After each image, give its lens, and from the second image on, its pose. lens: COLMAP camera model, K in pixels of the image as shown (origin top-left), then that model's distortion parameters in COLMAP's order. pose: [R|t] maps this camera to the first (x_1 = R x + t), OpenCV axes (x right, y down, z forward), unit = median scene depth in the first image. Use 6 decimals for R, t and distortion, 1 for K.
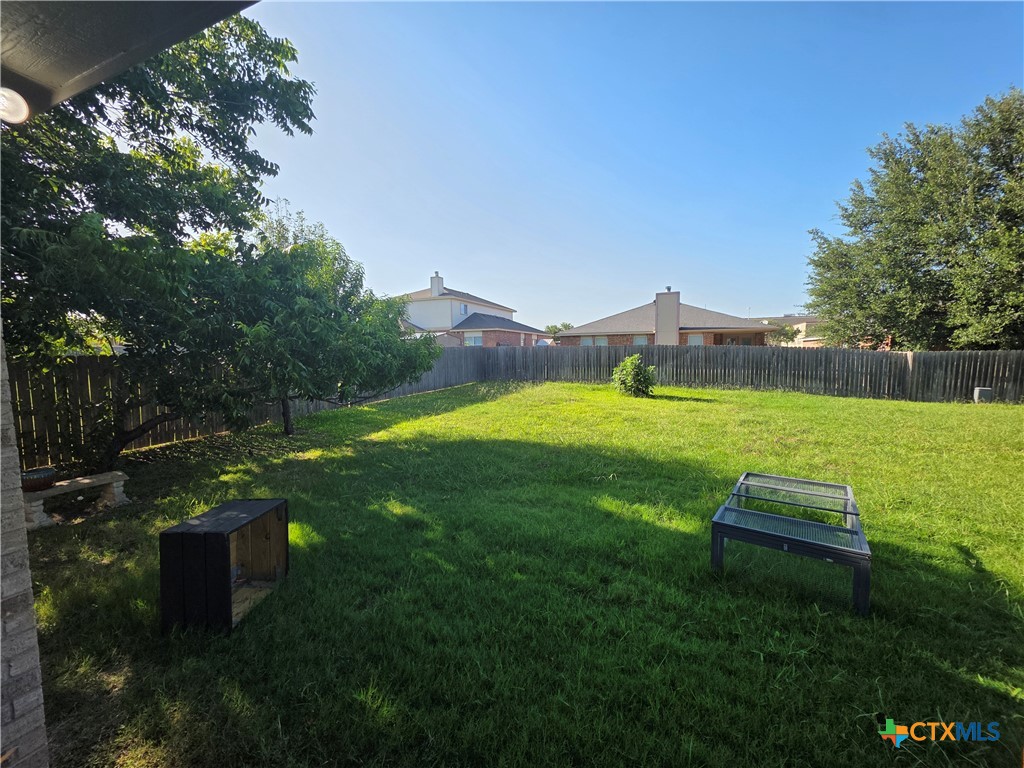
lens RADIAL K [[405.5, 0, 512.1], [0, 405.5, 386.0], [0, 0, 1]] dist [-0.001245, 0.000867]
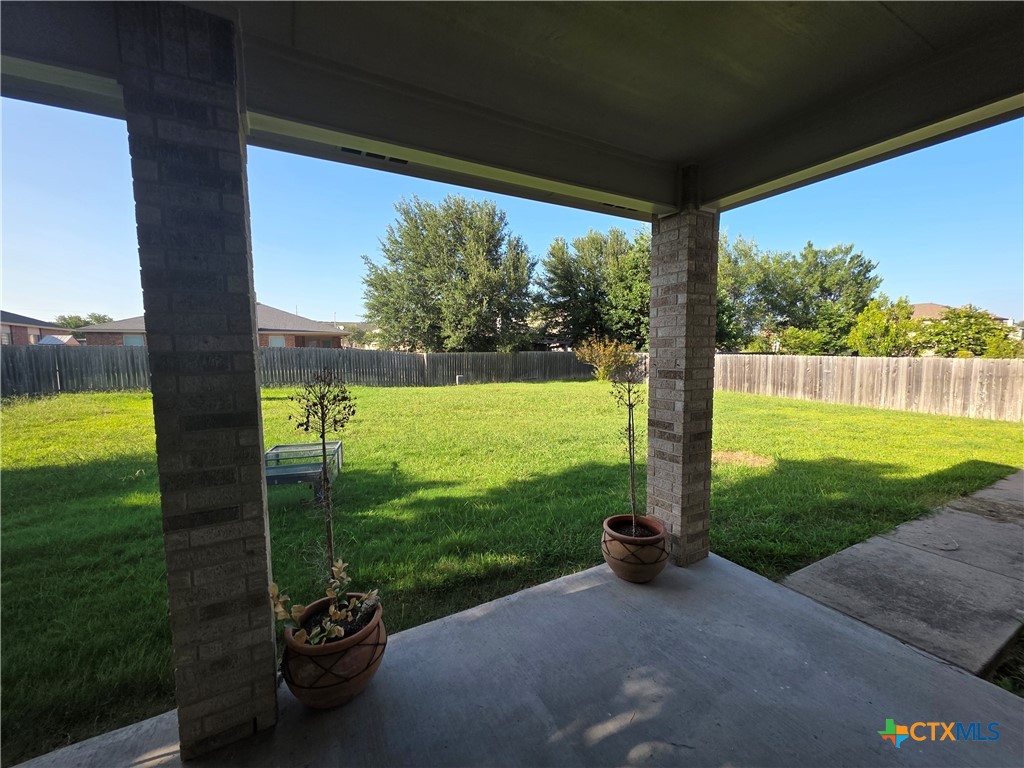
lens RADIAL K [[405.5, 0, 510.5], [0, 405.5, 386.7], [0, 0, 1]] dist [-0.001245, 0.000867]
pose [[0.612503, -0.064755, 0.787812, 0.007904], [0.065667, 0.997362, 0.030925, 0.011110], [-0.787736, 0.032792, 0.615139, -0.141308]]
